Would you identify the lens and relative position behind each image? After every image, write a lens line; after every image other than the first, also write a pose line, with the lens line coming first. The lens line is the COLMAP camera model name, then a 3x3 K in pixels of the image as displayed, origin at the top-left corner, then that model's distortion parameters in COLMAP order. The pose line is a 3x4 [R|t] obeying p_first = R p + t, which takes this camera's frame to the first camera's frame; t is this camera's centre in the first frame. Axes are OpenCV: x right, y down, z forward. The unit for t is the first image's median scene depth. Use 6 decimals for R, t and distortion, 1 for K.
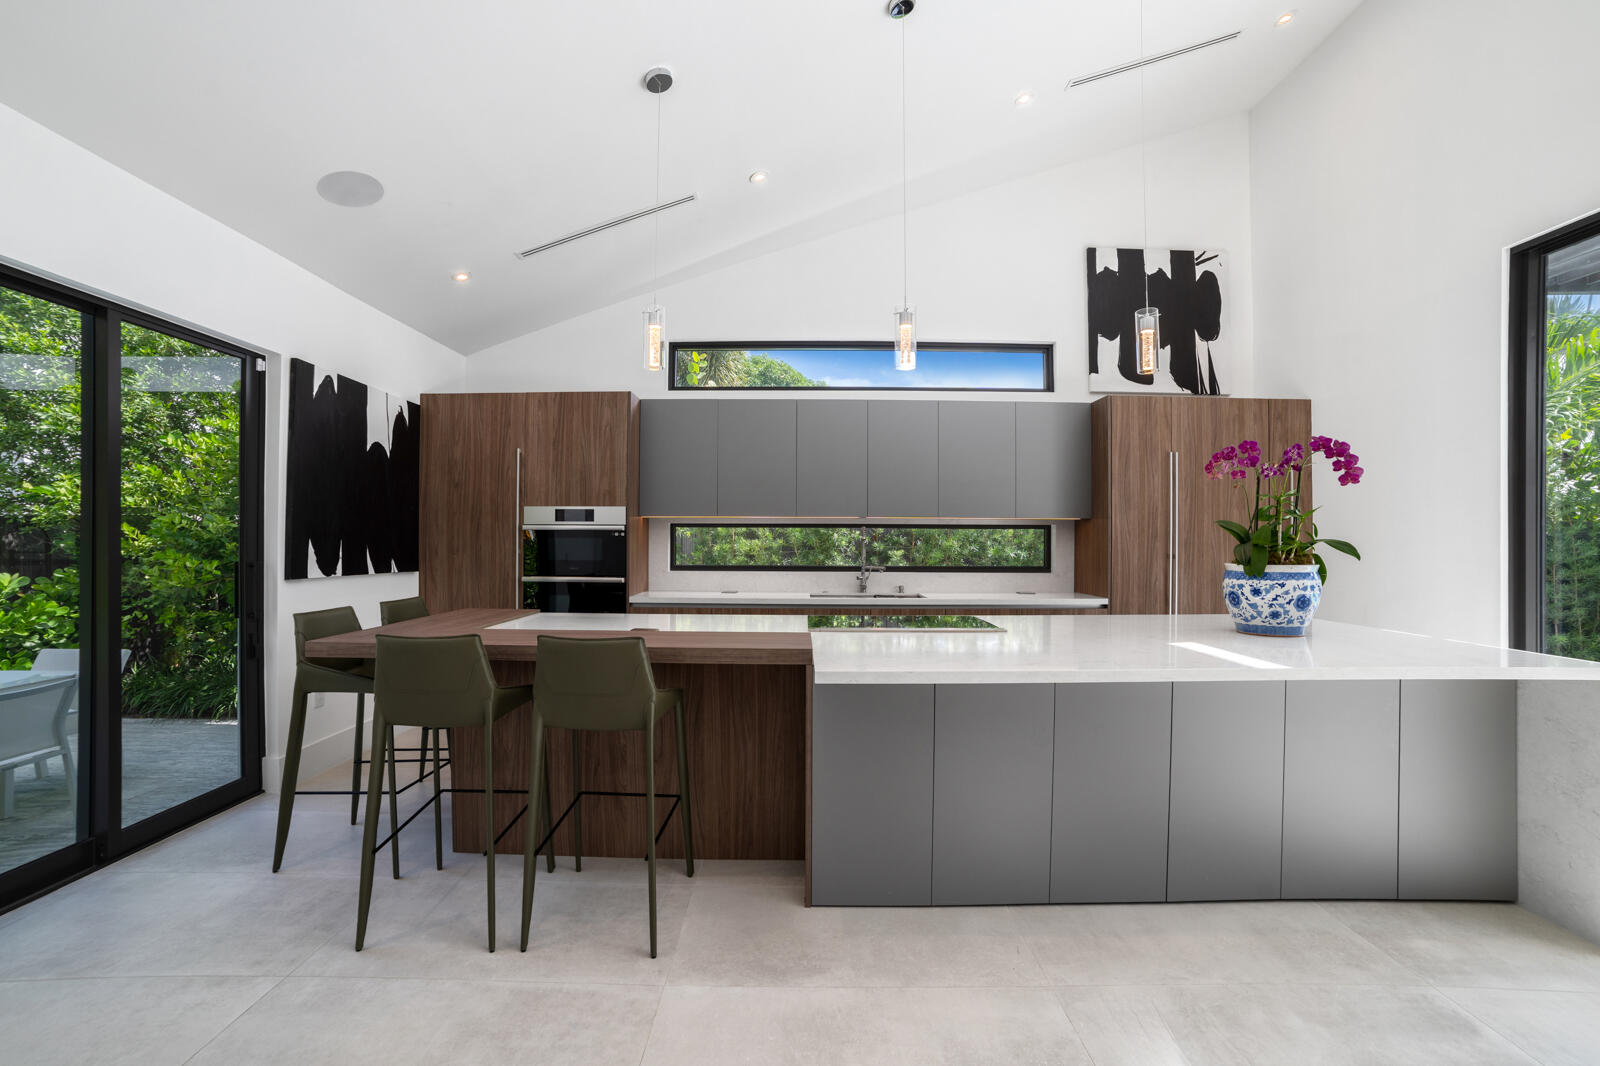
lens RADIAL K [[669.9, 0, 799.7], [0, 669.9, 539.3], [0, 0, 1]] dist [-0.000613, 0.000065]
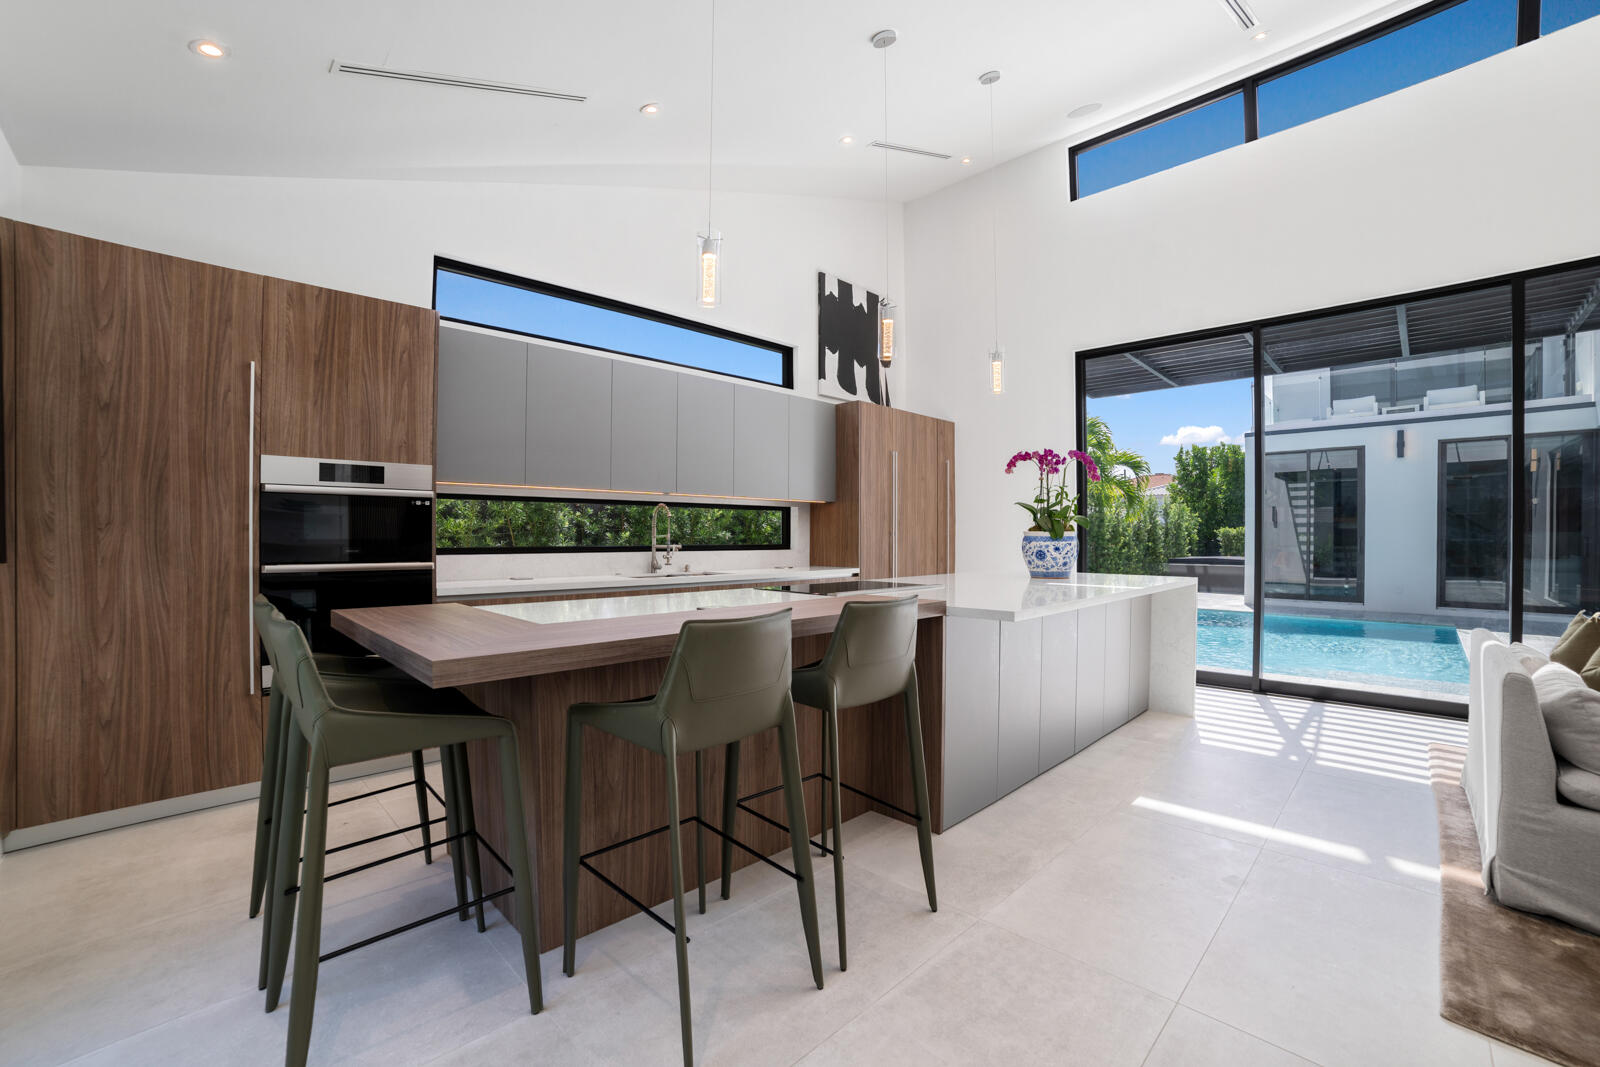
lens RADIAL K [[700.7, 0, 800.0], [0, 700.7, 533.5], [0, 0, 1]] dist [0.000556, 0.000080]
pose [[0.711594, -0.001445, 0.702589, -0.512991], [-0.000472, 0.999997, 0.002535, 0.023411], [-0.702590, -0.002136, 0.711591, 0.167302]]
